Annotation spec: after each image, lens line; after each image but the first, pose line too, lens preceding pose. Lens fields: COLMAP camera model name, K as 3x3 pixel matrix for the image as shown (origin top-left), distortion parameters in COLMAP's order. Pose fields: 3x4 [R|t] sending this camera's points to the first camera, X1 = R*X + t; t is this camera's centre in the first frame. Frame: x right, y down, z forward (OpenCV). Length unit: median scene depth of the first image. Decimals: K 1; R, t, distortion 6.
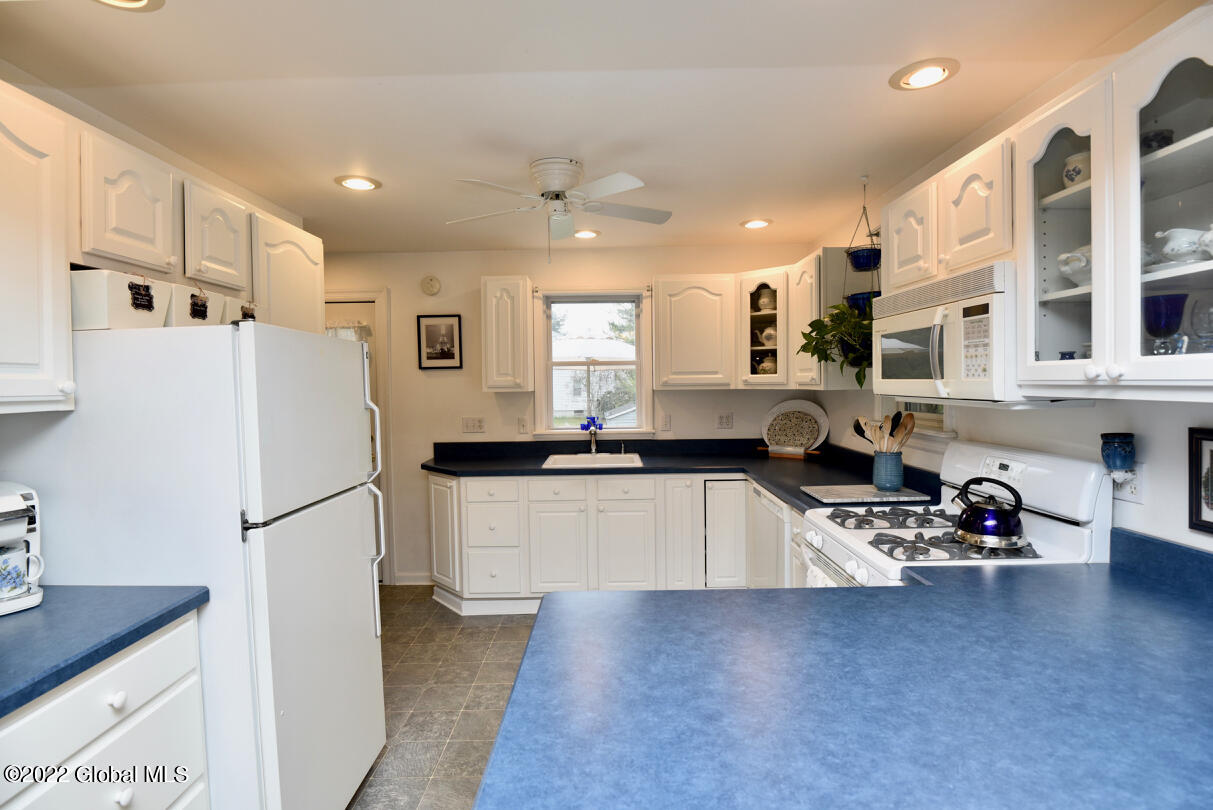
lens RADIAL K [[593.1, 0, 614.1], [0, 593.1, 401.8], [0, 0, 1]] dist [-0.023520, -0.004794]
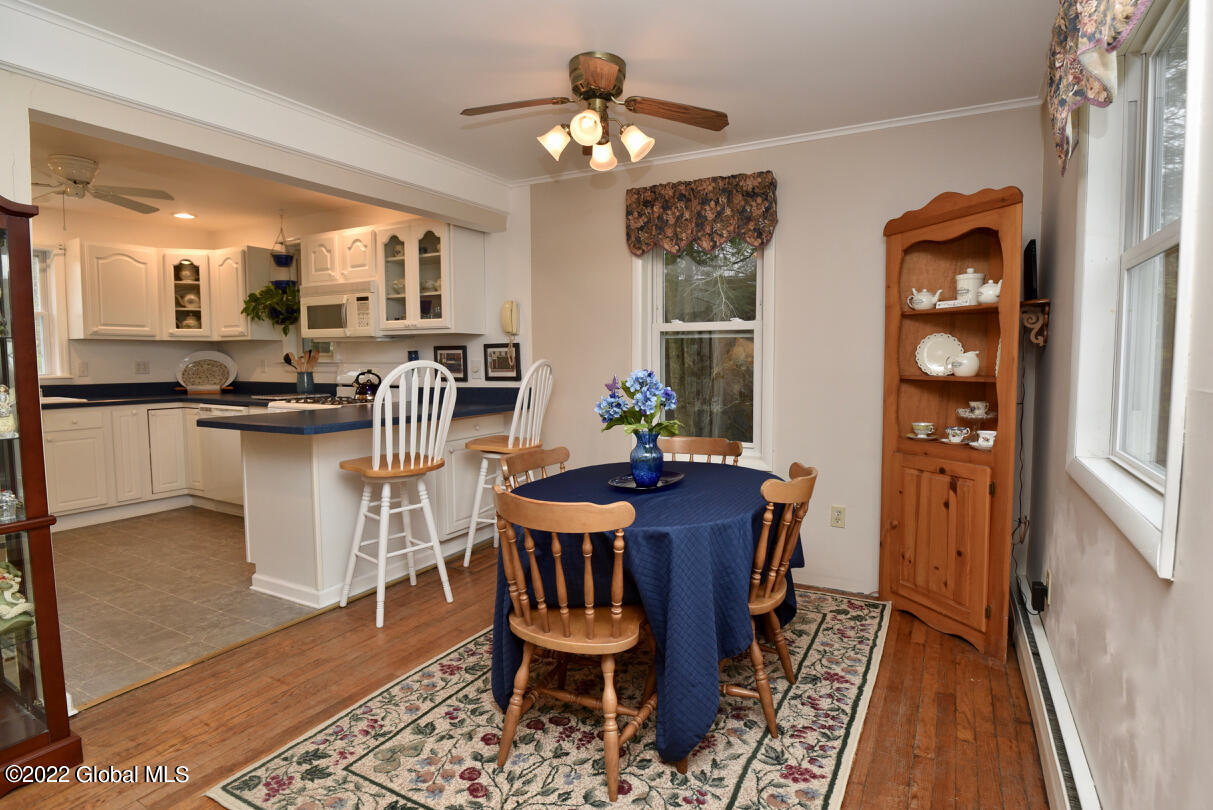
lens RADIAL K [[616.3, 0, 627.2], [0, 616.3, 402.3], [0, 0, 1]] dist [-0.025202, -0.003677]
pose [[0.467834, -0.047945, 0.882515, -0.498530], [0.023887, 0.998849, 0.041603, 0.084597], [-0.883494, 0.001618, 0.468440, -0.505425]]
